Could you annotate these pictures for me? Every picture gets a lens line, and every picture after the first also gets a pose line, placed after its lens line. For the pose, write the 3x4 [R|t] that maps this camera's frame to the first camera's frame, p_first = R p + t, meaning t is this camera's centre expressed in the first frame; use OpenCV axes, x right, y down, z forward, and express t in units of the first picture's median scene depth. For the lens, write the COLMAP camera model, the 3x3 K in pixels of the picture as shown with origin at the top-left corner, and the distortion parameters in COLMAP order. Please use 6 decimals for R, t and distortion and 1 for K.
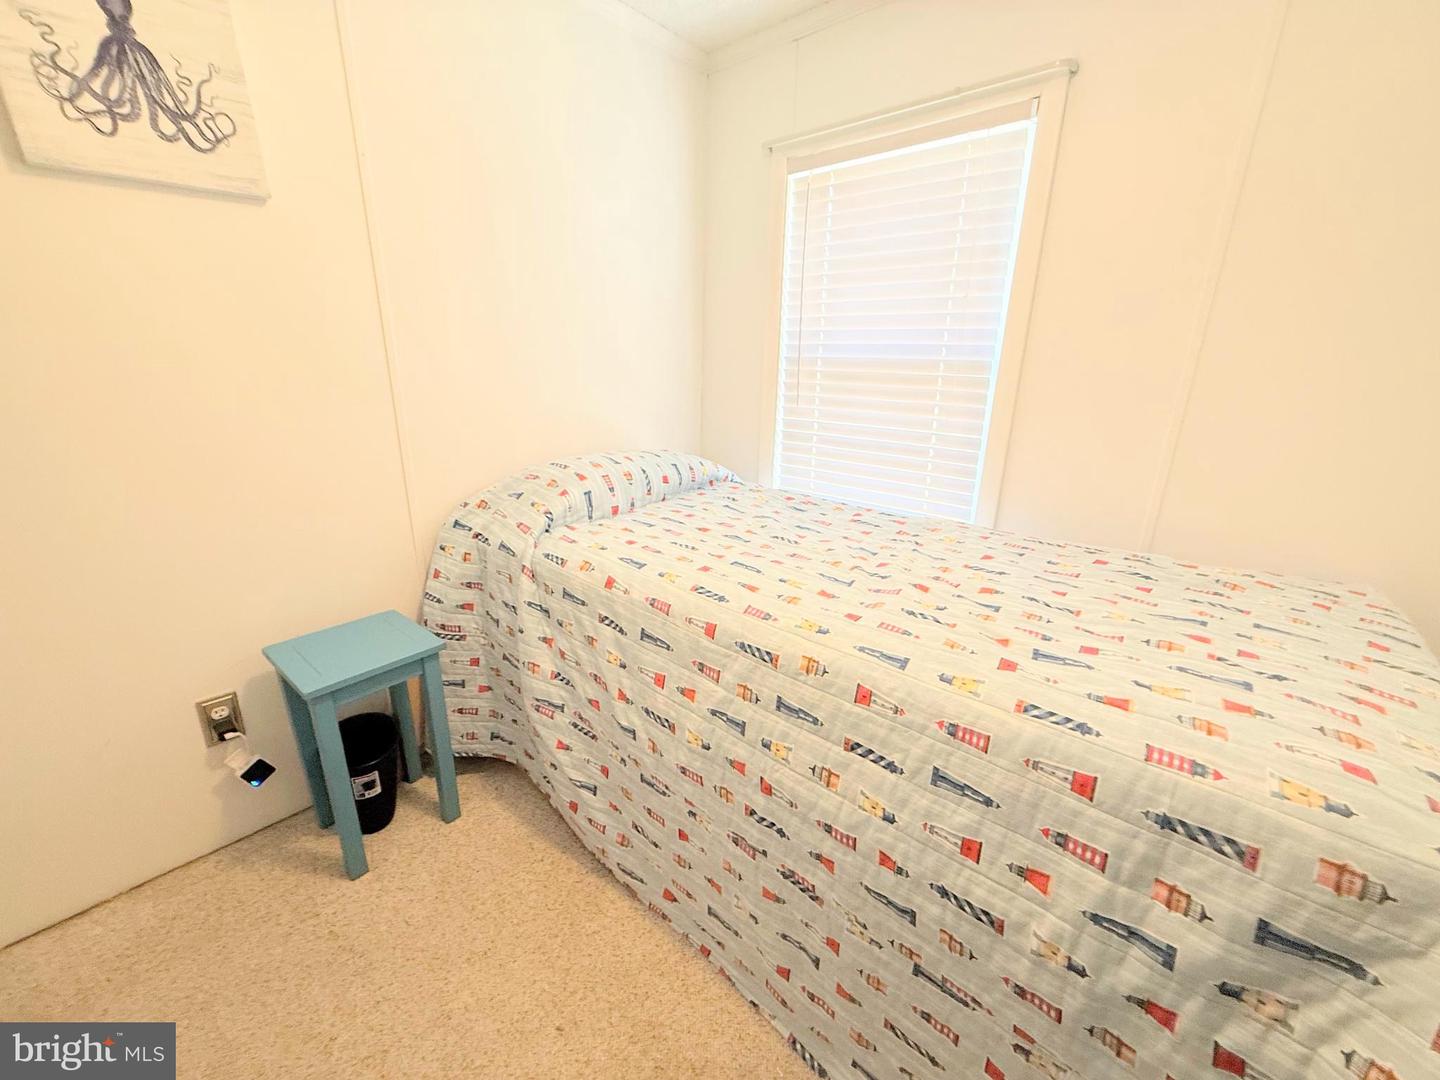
lens RADIAL K [[574.3, 0, 716.6], [0, 574.3, 539.9], [0, 0, 1]] dist [0.001301, -0.000276]
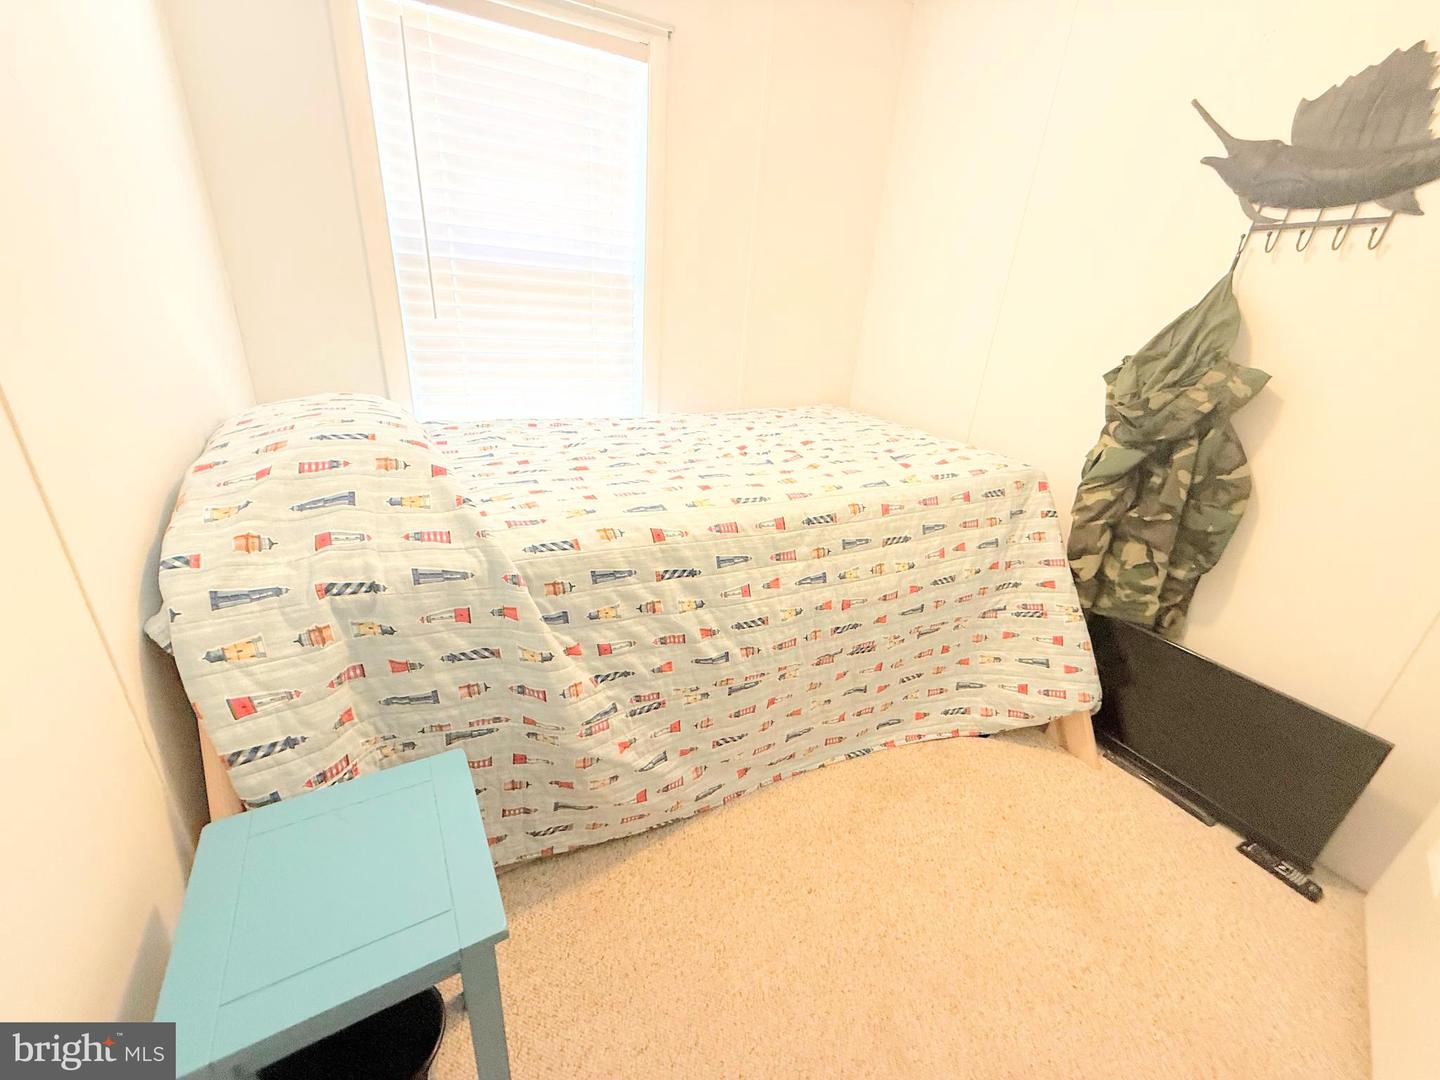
lens RADIAL K [[574.3, 0, 714.3], [0, 574.3, 538.0], [0, 0, 1]] dist [0.001301, -0.000276]
pose [[0.347642, -0.361718, 0.865046, -0.999555], [0.220415, 0.928264, 0.299572, -0.182101], [-0.911352, 0.086526, 0.402432, 0.598334]]
